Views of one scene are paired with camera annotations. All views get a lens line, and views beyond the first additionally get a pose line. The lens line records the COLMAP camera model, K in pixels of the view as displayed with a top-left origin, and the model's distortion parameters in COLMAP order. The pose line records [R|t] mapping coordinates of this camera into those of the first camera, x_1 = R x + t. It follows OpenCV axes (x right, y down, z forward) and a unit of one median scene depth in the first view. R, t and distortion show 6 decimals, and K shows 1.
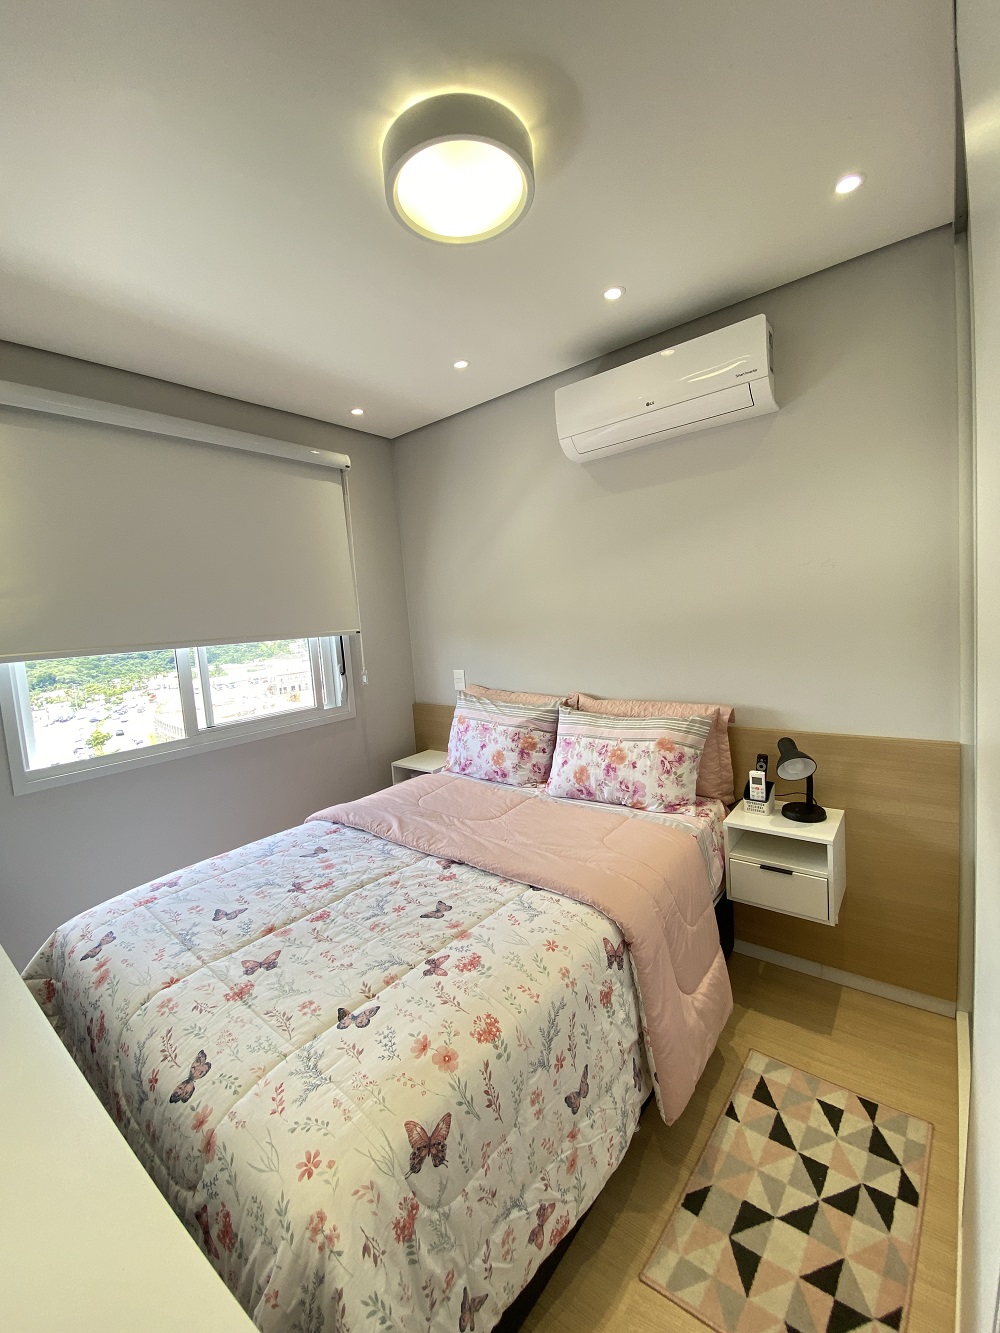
lens RADIAL K [[538.7, 0, 503.5], [0, 538.7, 663.3], [0, 0, 1]] dist [-0.000859, -0.000517]
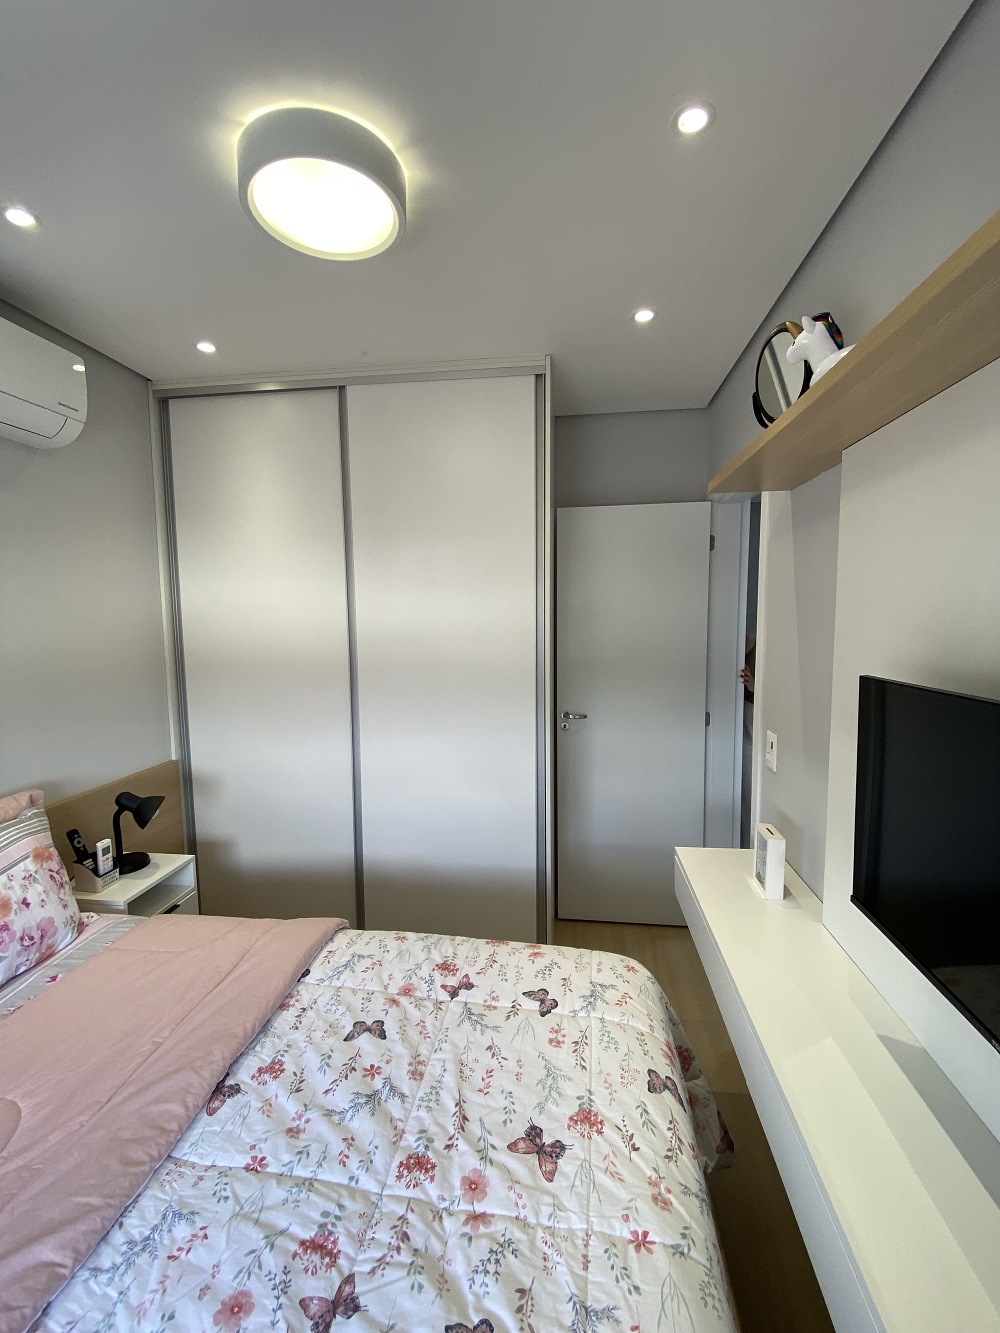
lens RADIAL K [[574.1, 0, 498.9], [0, 574.1, 655.1], [0, 0, 1]] dist [-0.000117, -0.010742]
pose [[-0.512067, 0.000756, 0.858945, -0.933242], [0.133867, 0.987850, 0.078937, -0.126903], [-0.848450, 0.155405, -0.505947, 1.158905]]
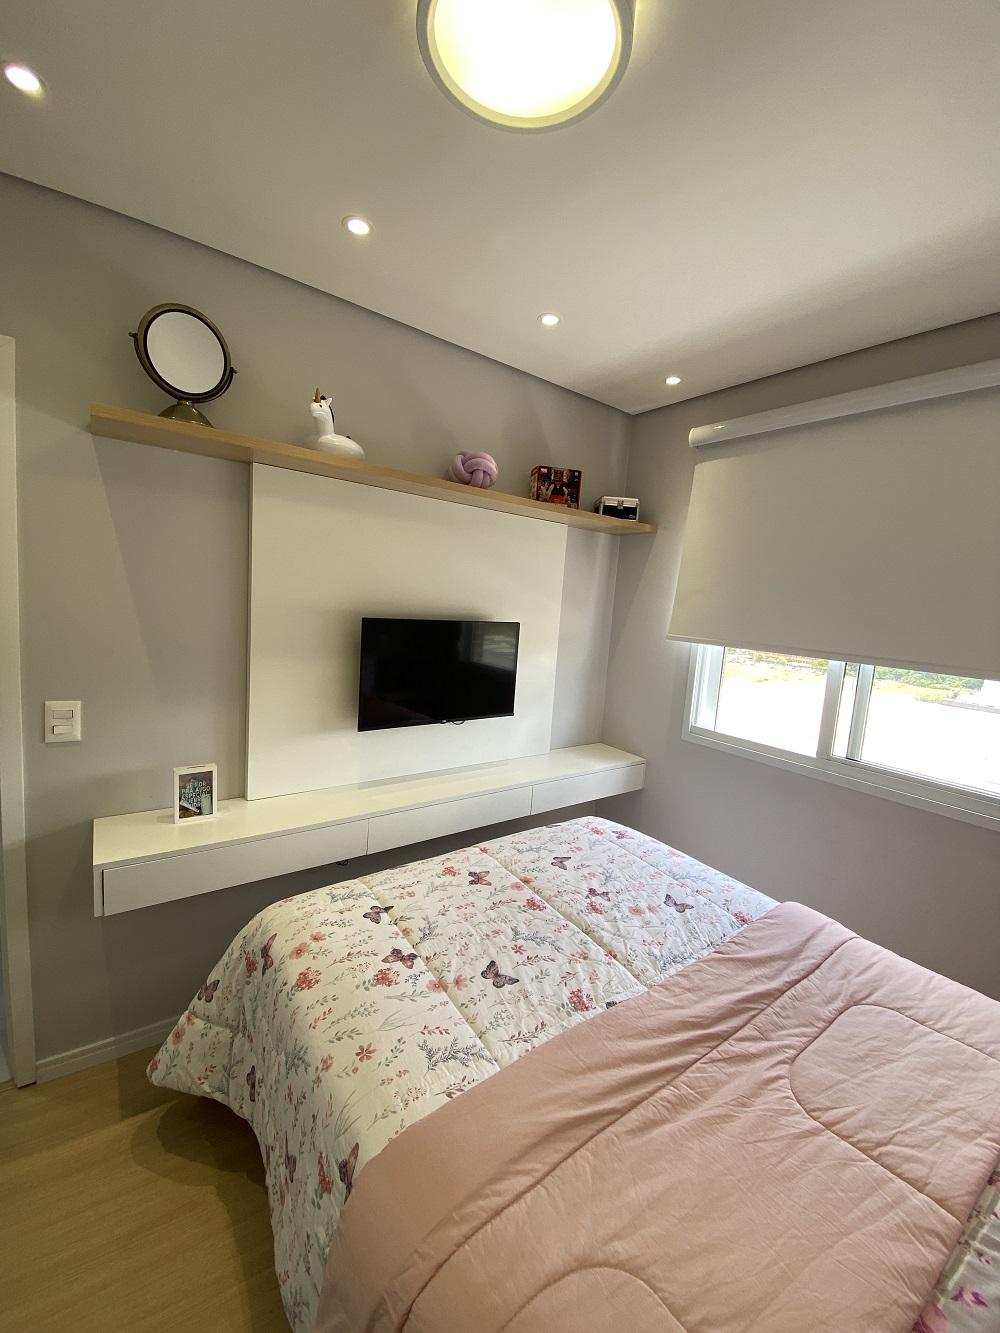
lens RADIAL K [[538.7, 0, 503.5], [0, 538.7, 663.3], [0, 0, 1]] dist [-0.000859, -0.000517]
pose [[-0.249021, 0.179737, -0.951674, 0.600991], [-0.154204, 0.962735, 0.222176, -0.214262], [0.956143, 0.202078, -0.212025, 1.074597]]
